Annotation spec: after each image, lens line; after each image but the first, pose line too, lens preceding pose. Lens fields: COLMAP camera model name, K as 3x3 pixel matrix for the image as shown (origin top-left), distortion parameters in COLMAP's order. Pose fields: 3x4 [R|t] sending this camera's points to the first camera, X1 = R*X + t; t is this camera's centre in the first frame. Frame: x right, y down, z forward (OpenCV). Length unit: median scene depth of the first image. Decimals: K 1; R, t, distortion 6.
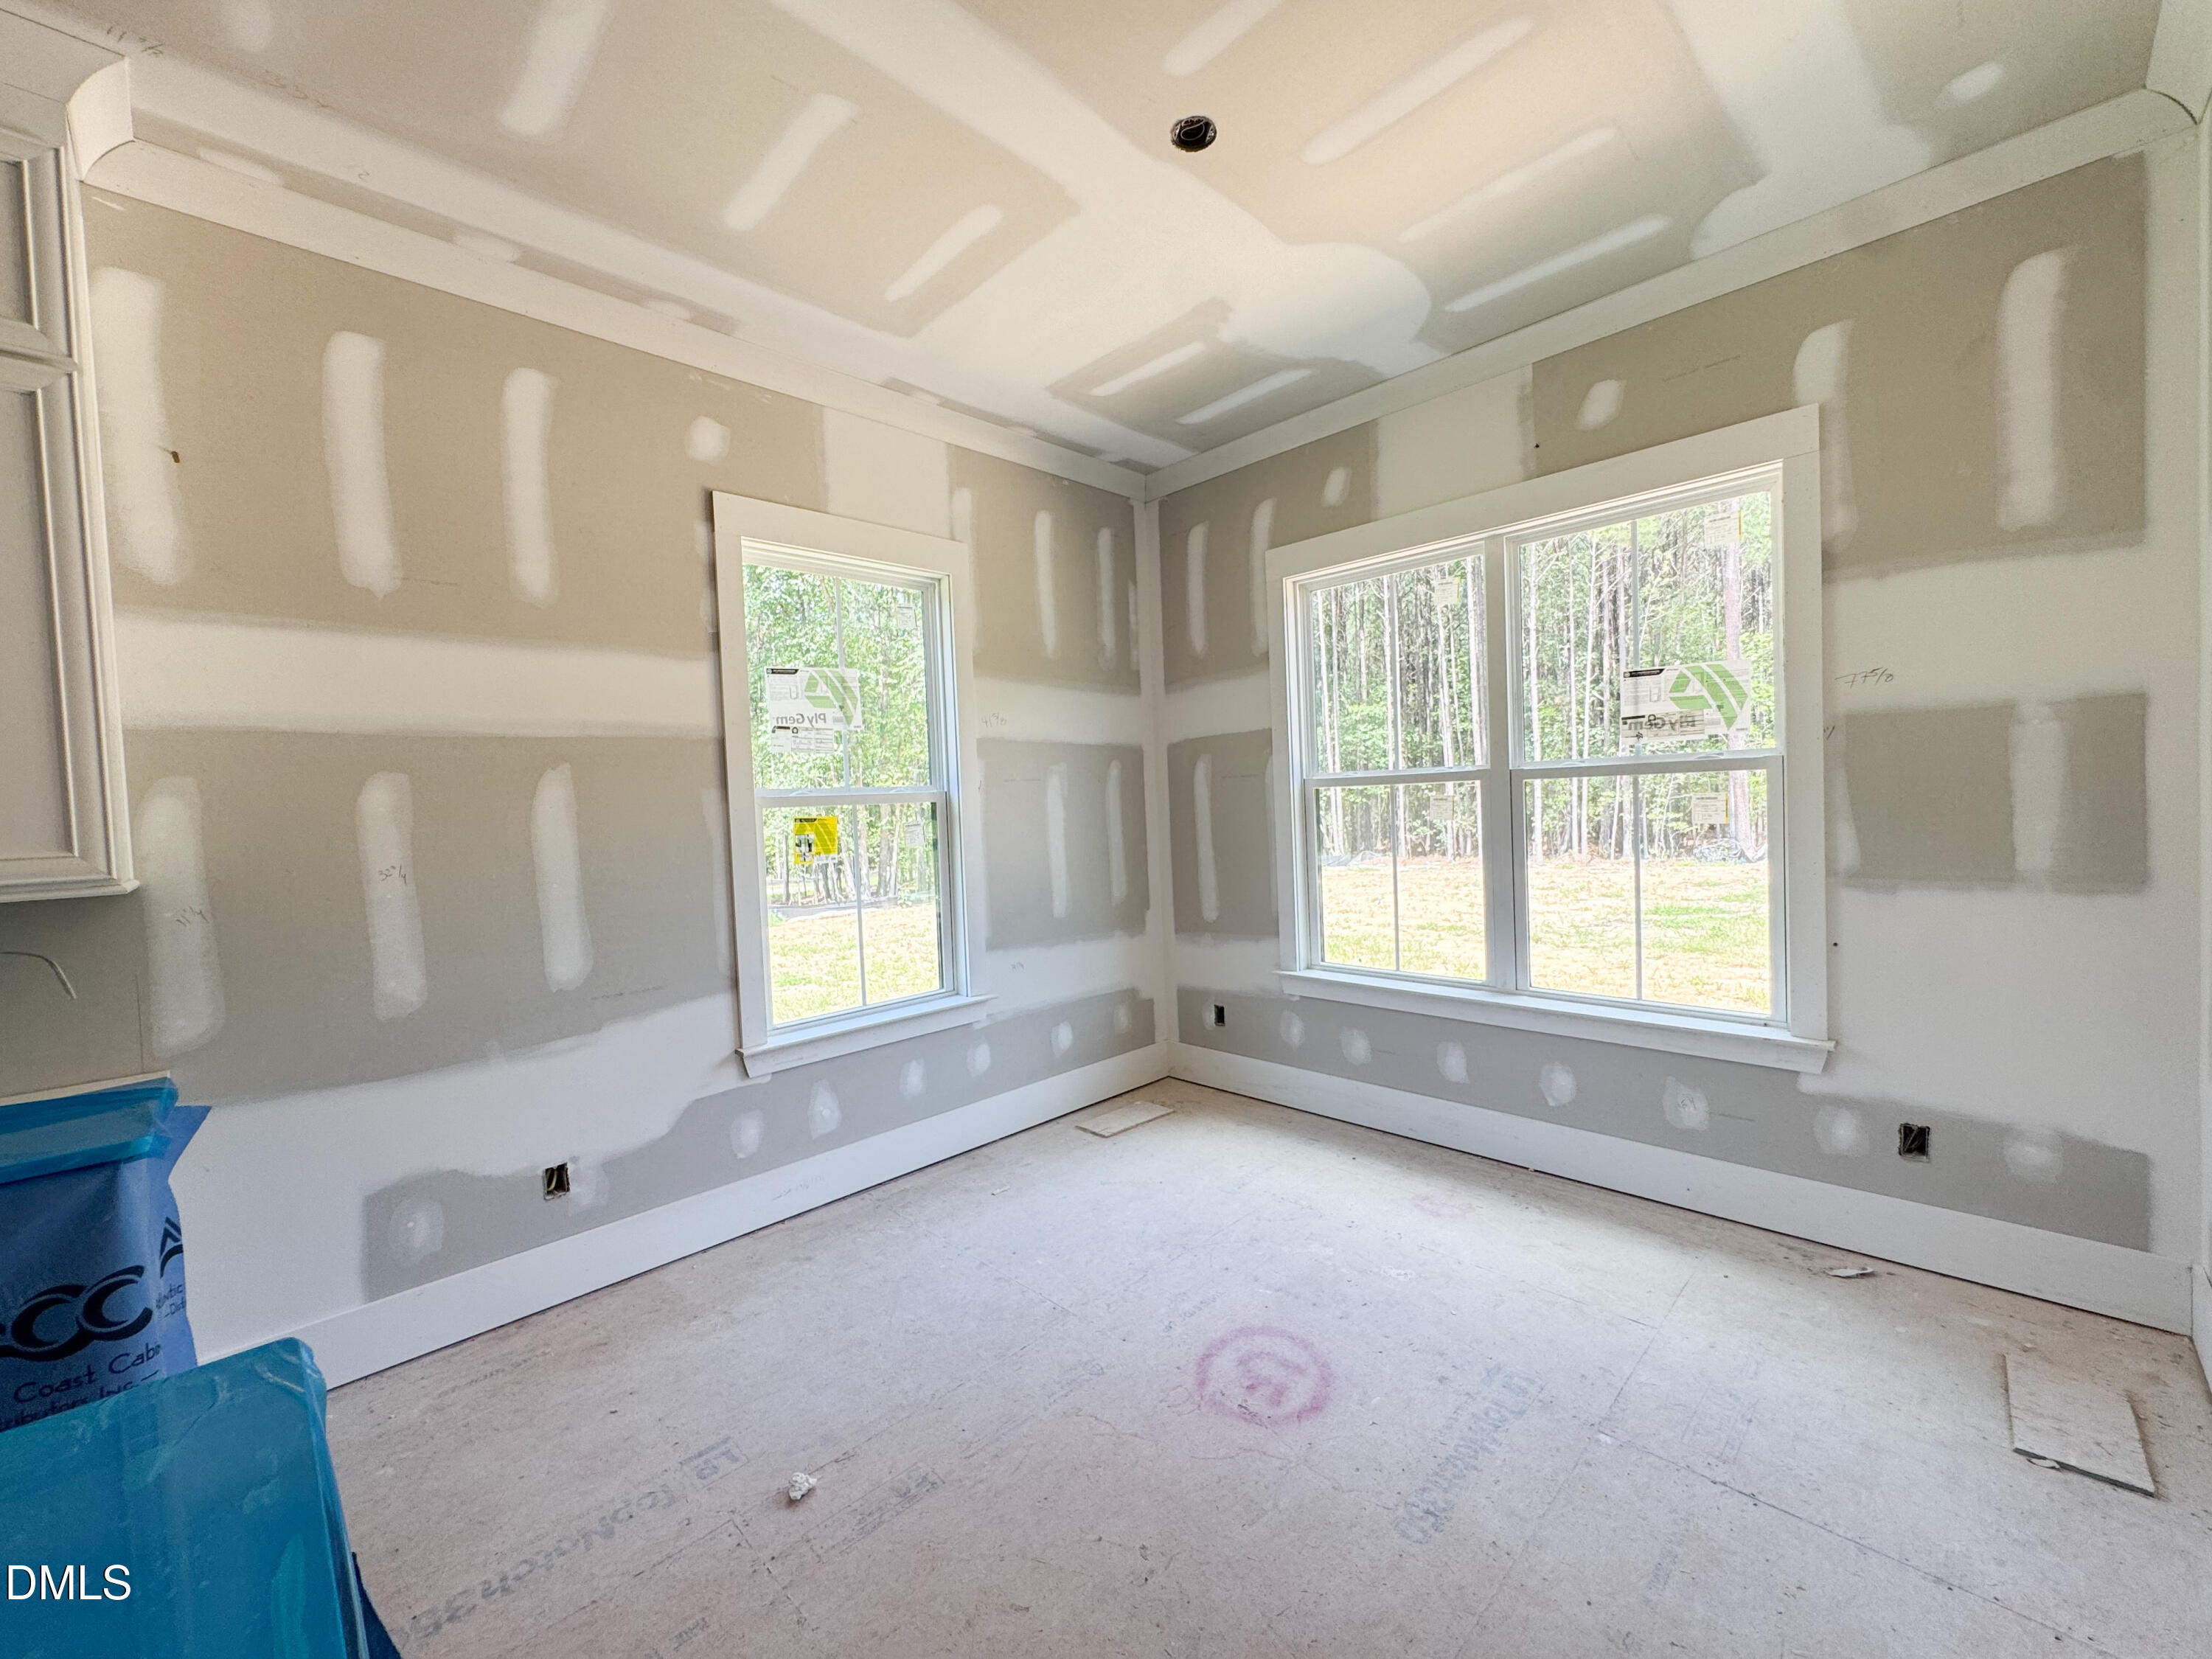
lens RADIAL K [[889.1, 0, 1103.5], [0, 889.1, 829.5], [0, 0, 1]] dist [-0.000623, -0.000003]
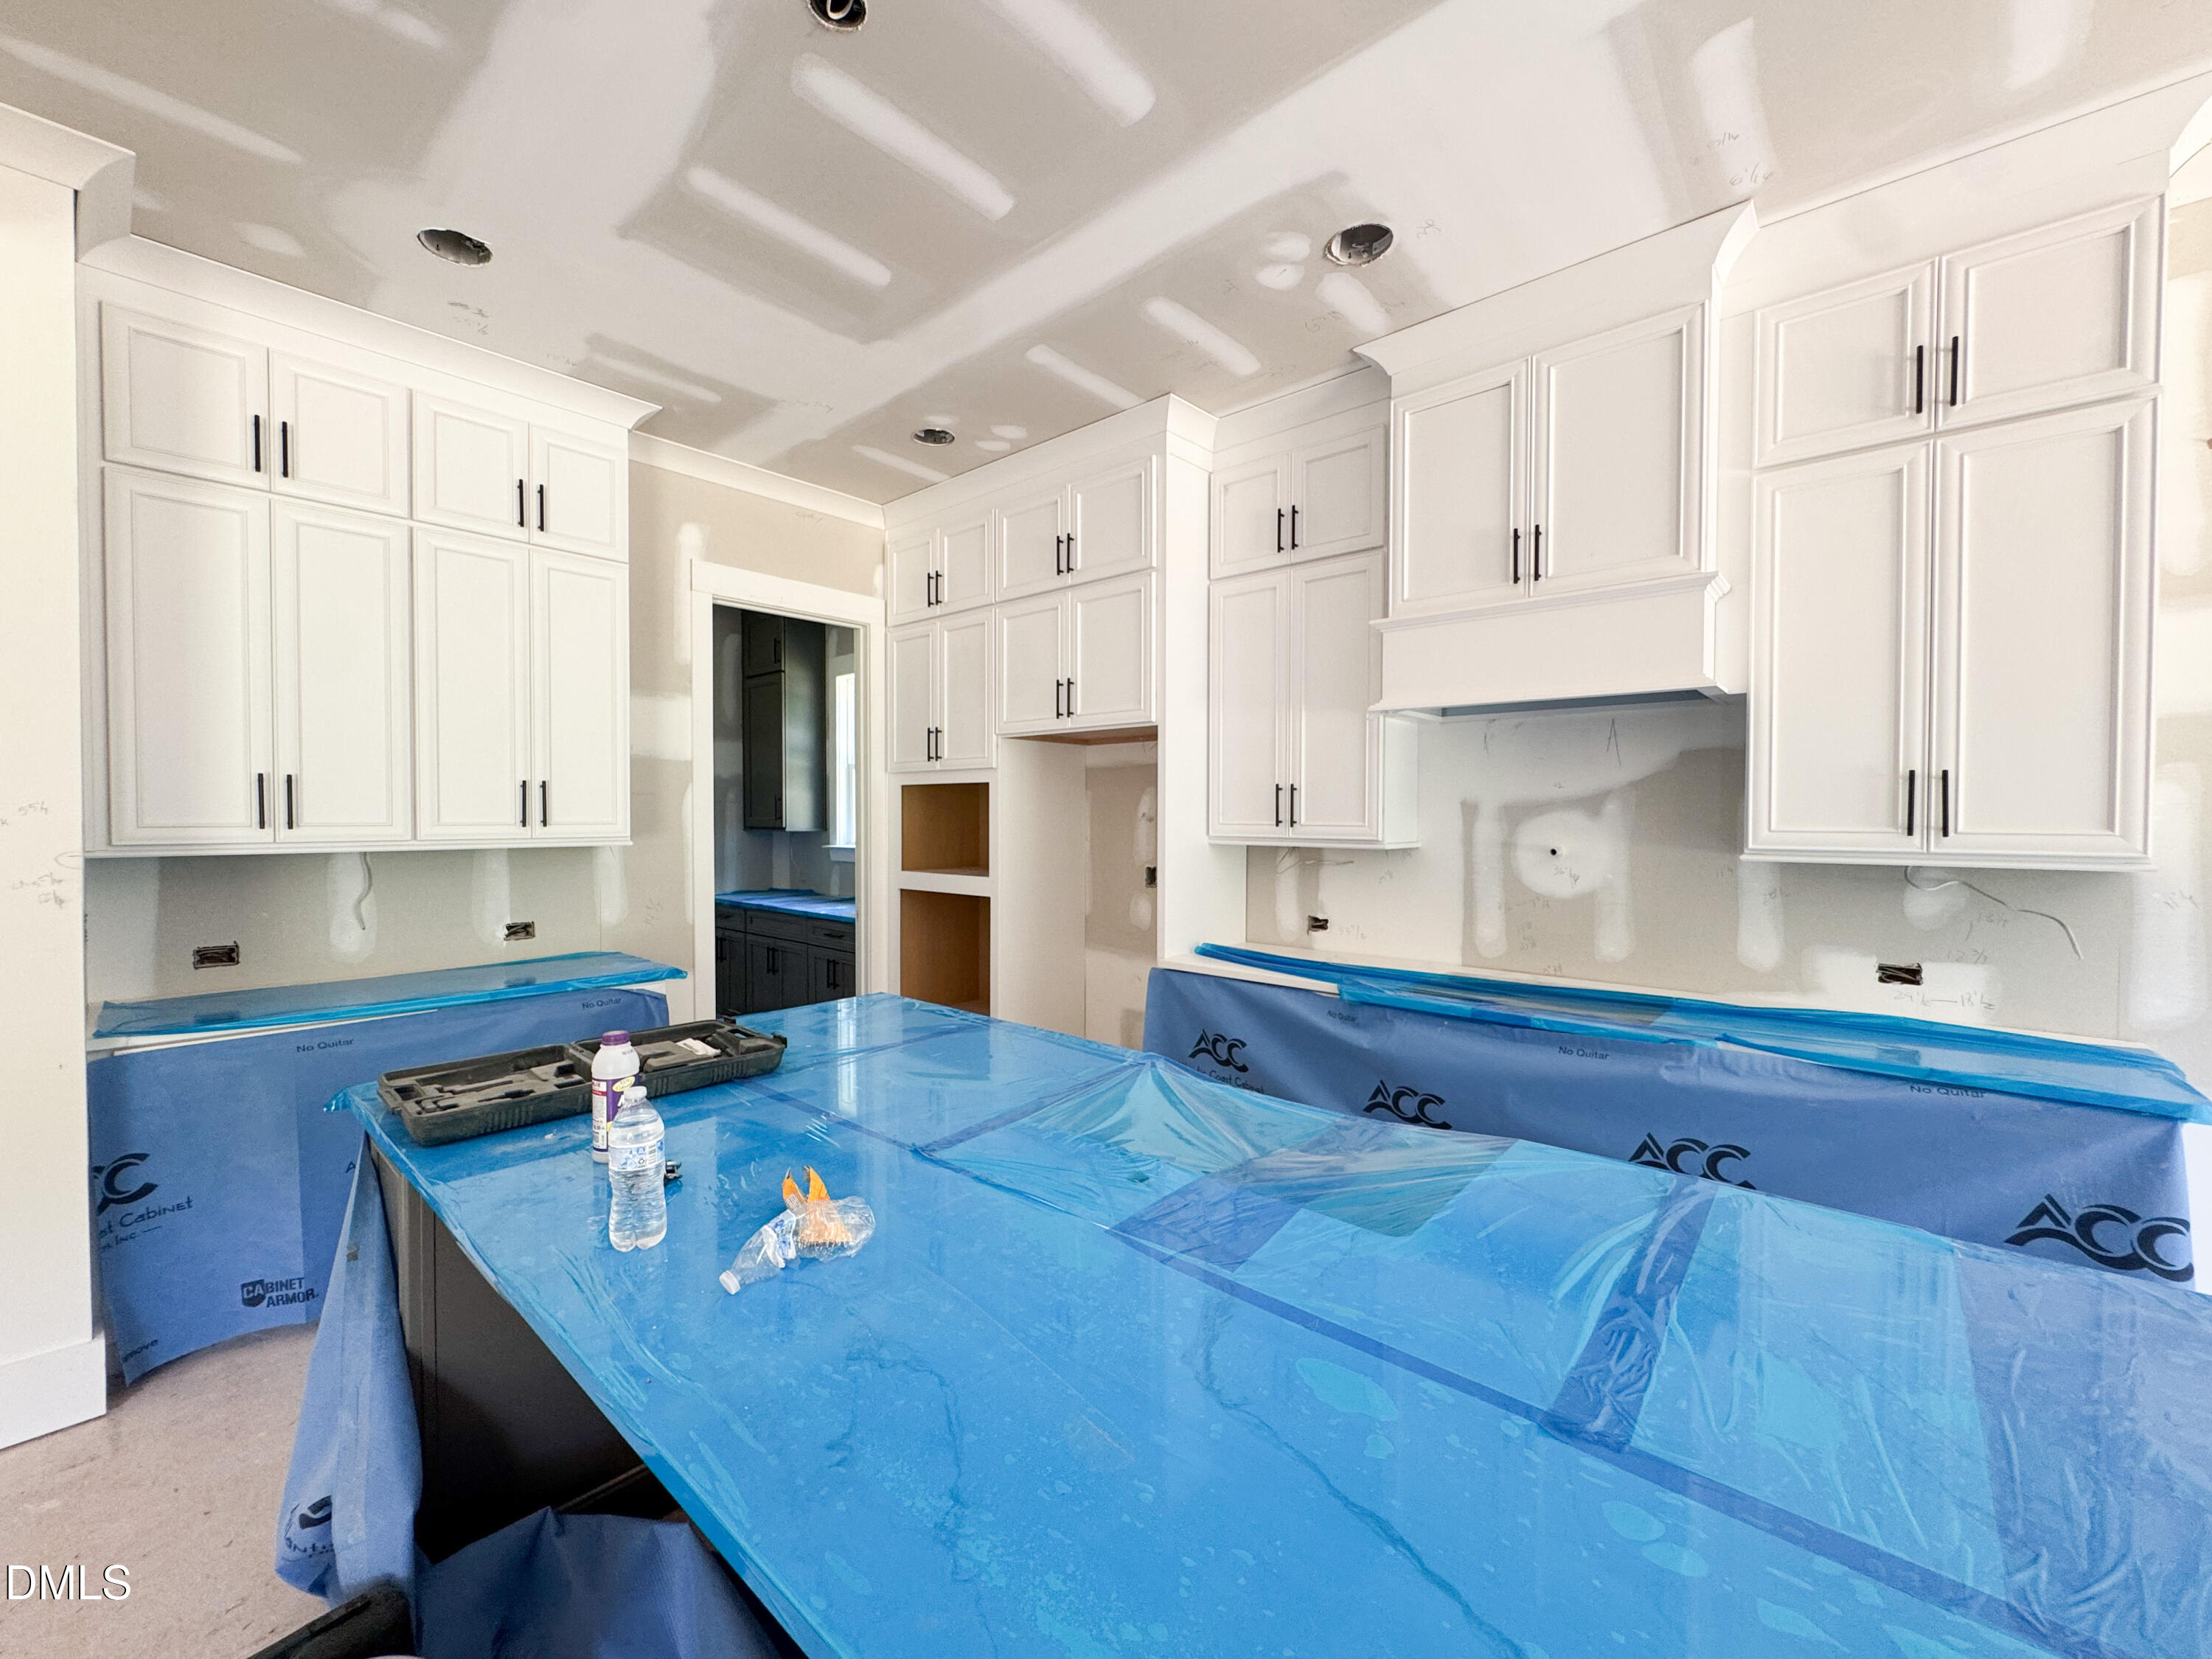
lens RADIAL K [[889.1, 0, 1112.0], [0, 889.1, 830.4], [0, 0, 1]] dist [-0.000623, -0.000003]
pose [[0.070323, 0.052834, -0.996124, -0.139122], [-0.034302, 0.998134, 0.050519, 0.012199], [0.996934, 0.030616, 0.072004, -0.393401]]
